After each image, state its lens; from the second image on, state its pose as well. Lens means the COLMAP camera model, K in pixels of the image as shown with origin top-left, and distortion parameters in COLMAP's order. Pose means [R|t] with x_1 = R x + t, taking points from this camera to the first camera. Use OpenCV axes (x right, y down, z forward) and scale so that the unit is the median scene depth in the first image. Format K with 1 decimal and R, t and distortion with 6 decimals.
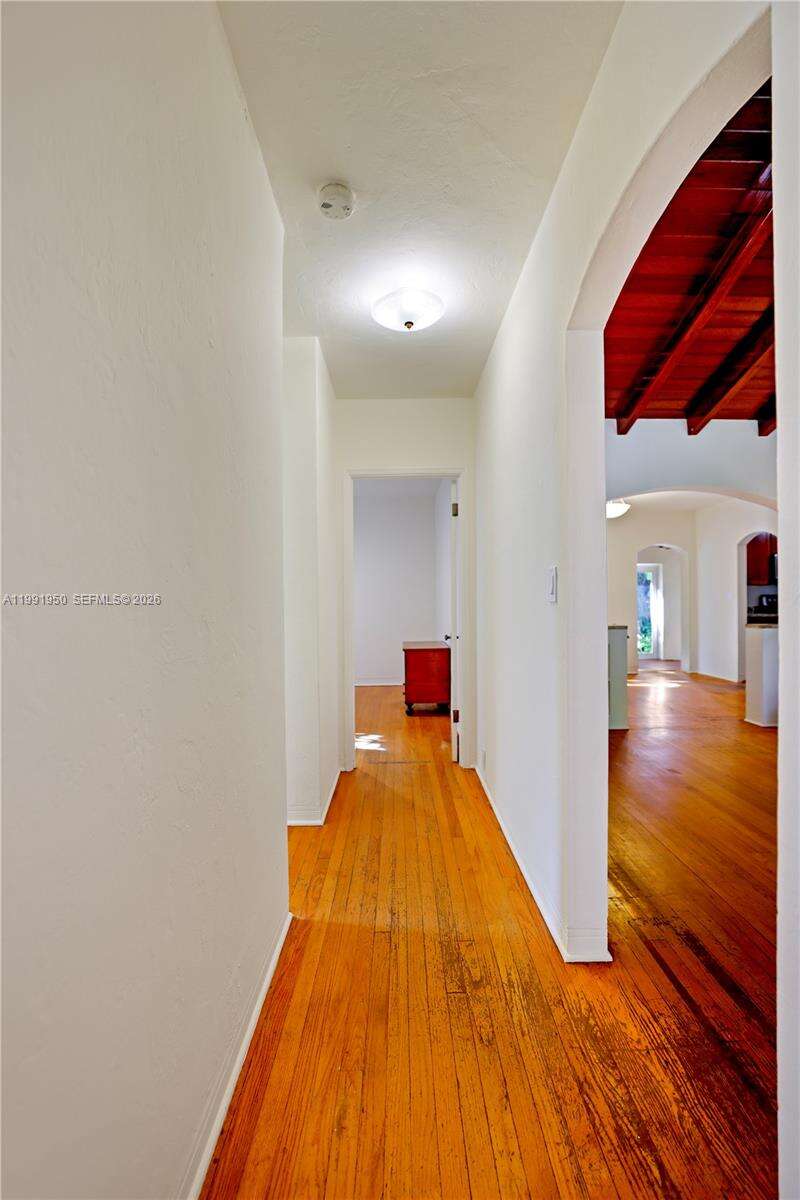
lens RADIAL K [[515.6, 0, 401.0], [0, 515.6, 601.5], [0, 0, 1]] dist [0.000010, 0.000003]
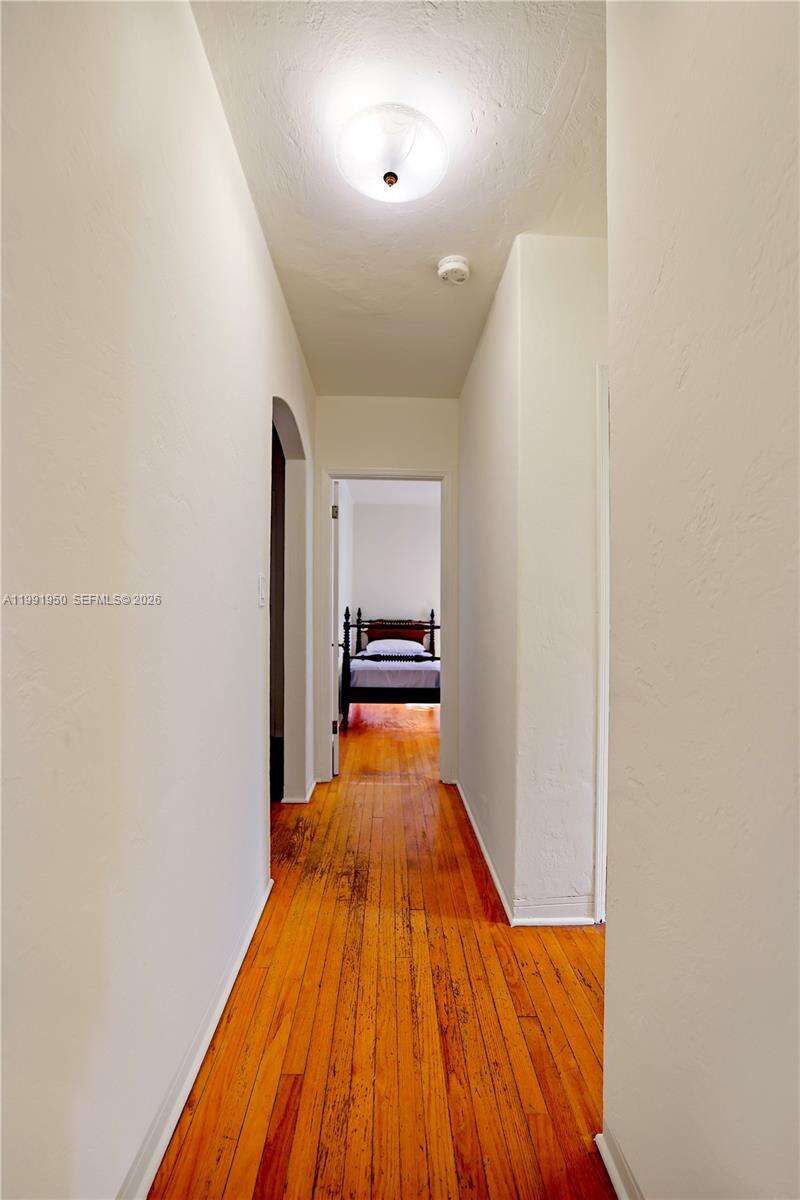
lens RADIAL K [[515.6, 0, 400.2], [0, 515.6, 603.3], [0, 0, 1]] dist [0.000010, 0.000003]
pose [[-0.999837, 0.003457, -0.017708, 0.017628], [0.003590, 0.999966, -0.007488, 0.004002], [0.017682, -0.007550, -0.999815, 2.126834]]
